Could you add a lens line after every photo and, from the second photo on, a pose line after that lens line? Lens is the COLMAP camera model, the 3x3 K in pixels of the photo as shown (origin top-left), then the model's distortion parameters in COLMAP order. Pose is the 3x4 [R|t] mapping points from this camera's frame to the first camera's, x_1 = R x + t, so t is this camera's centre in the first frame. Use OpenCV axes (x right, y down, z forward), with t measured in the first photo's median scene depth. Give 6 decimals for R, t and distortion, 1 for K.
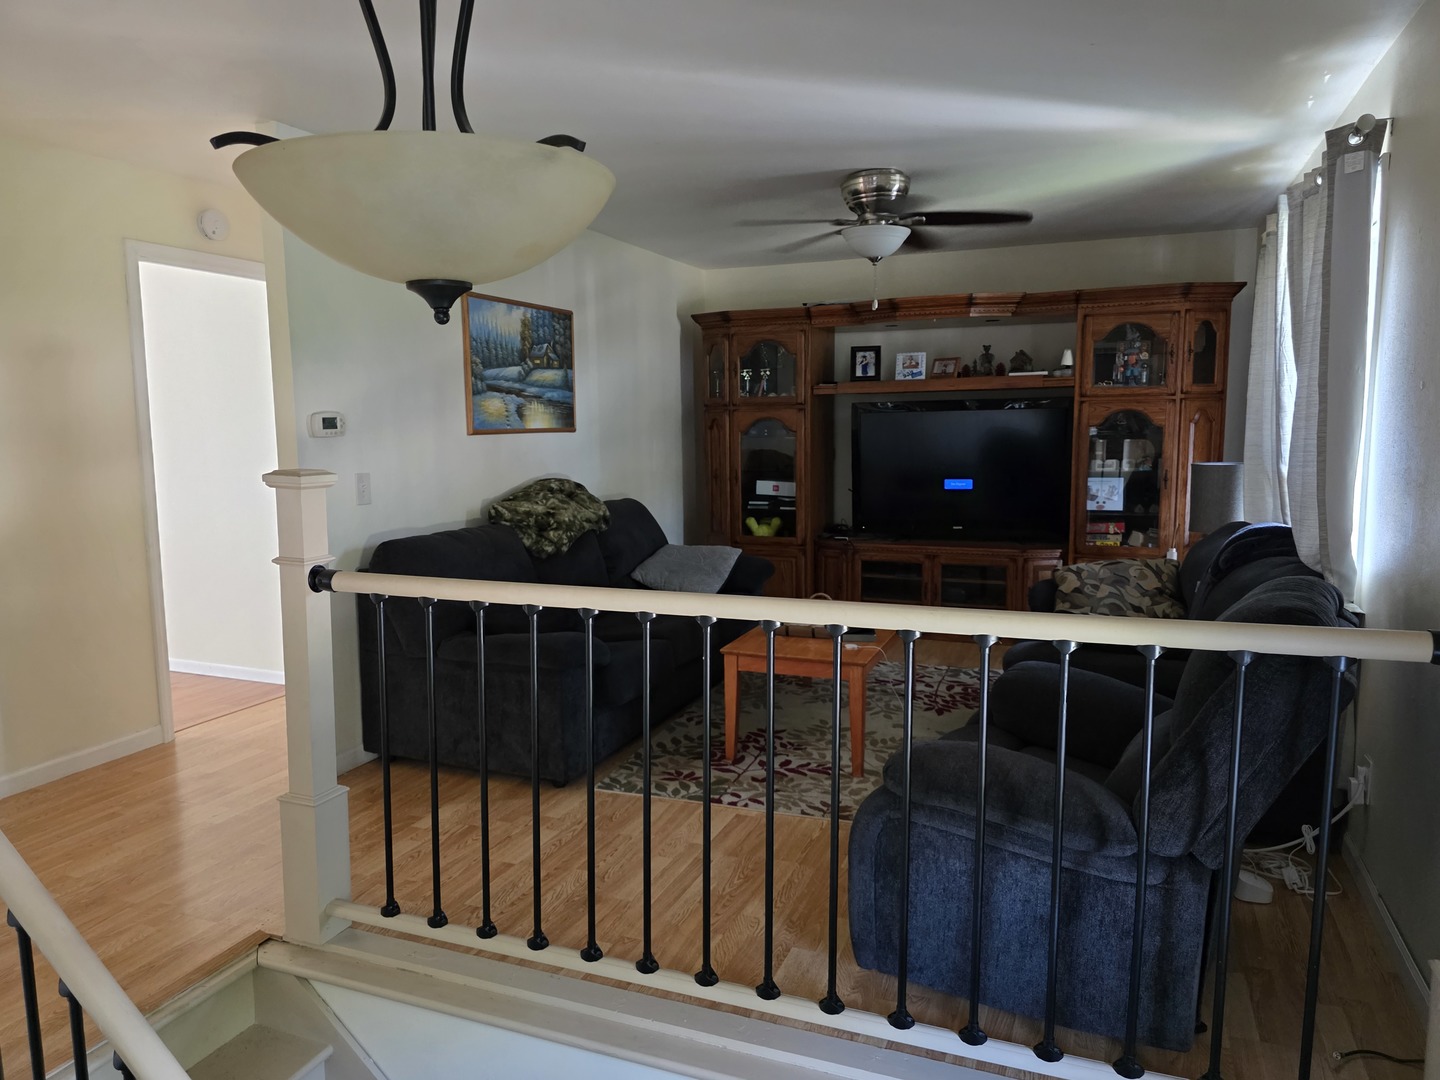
lens RADIAL K [[982.8, 0, 720.0], [0, 982.8, 540.0], [0, 0, 1]] dist [0.004473, -0.000122]
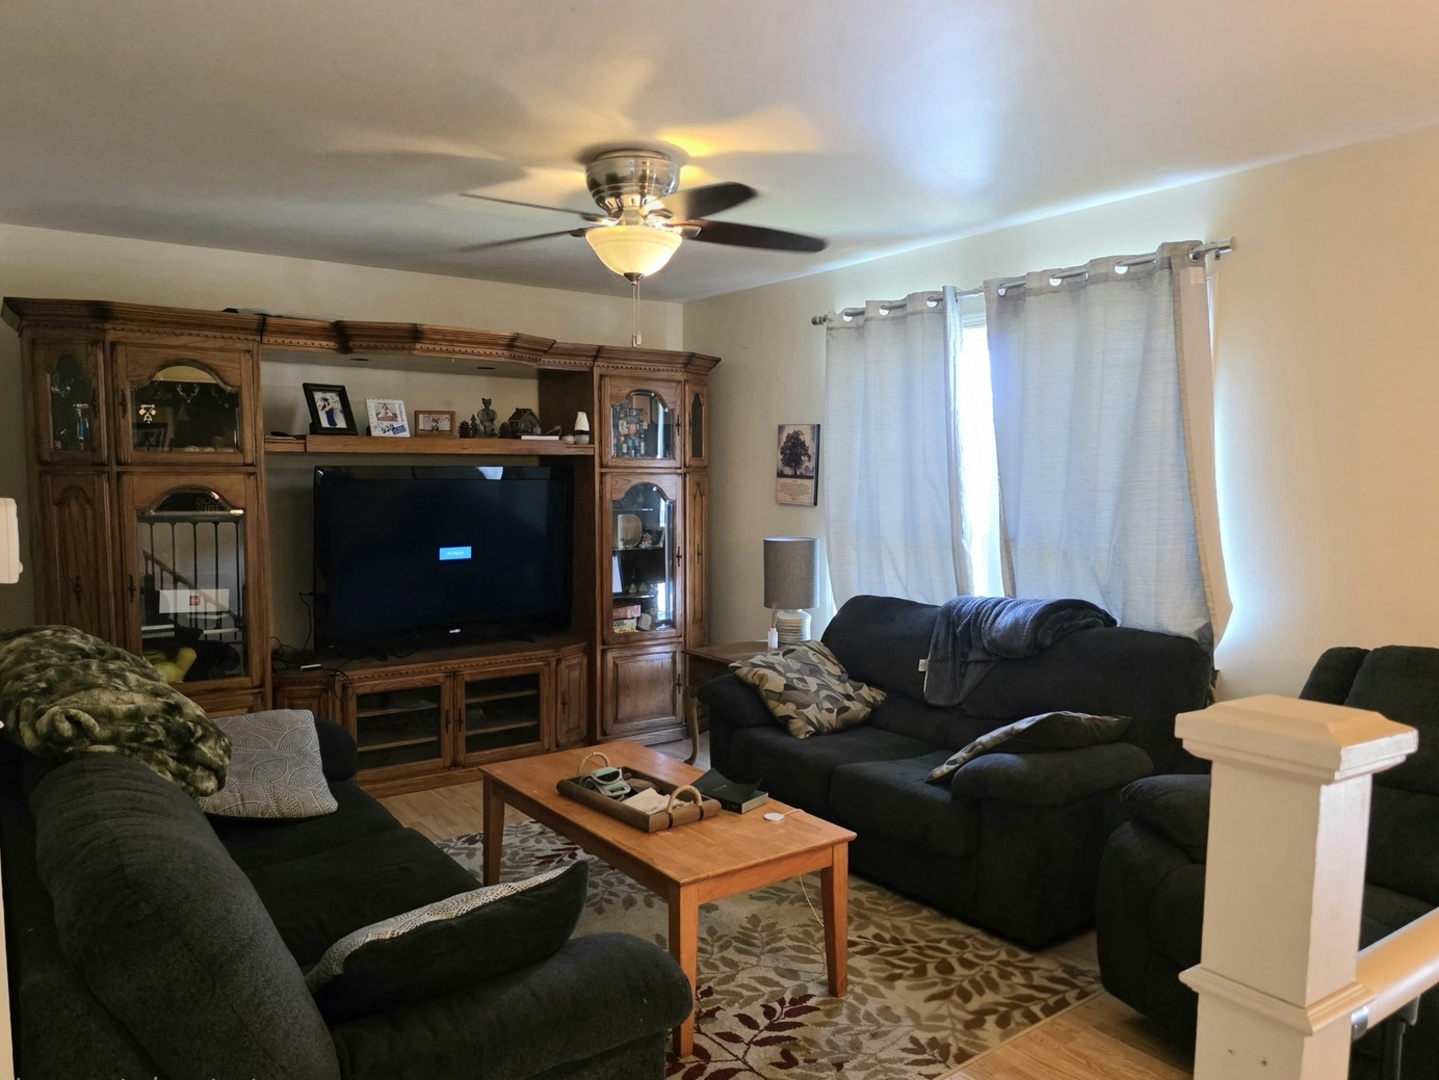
lens RADIAL K [[1027.6, 0, 719.5], [0, 1027.6, 540.0], [0, 0, 1]] dist [0.045969, -0.004989]
pose [[0.530857, -0.038891, 0.846568, -0.339692], [0.089845, 0.995900, -0.010587, -0.058036], [-0.842685, 0.081680, 0.532175, 0.403877]]
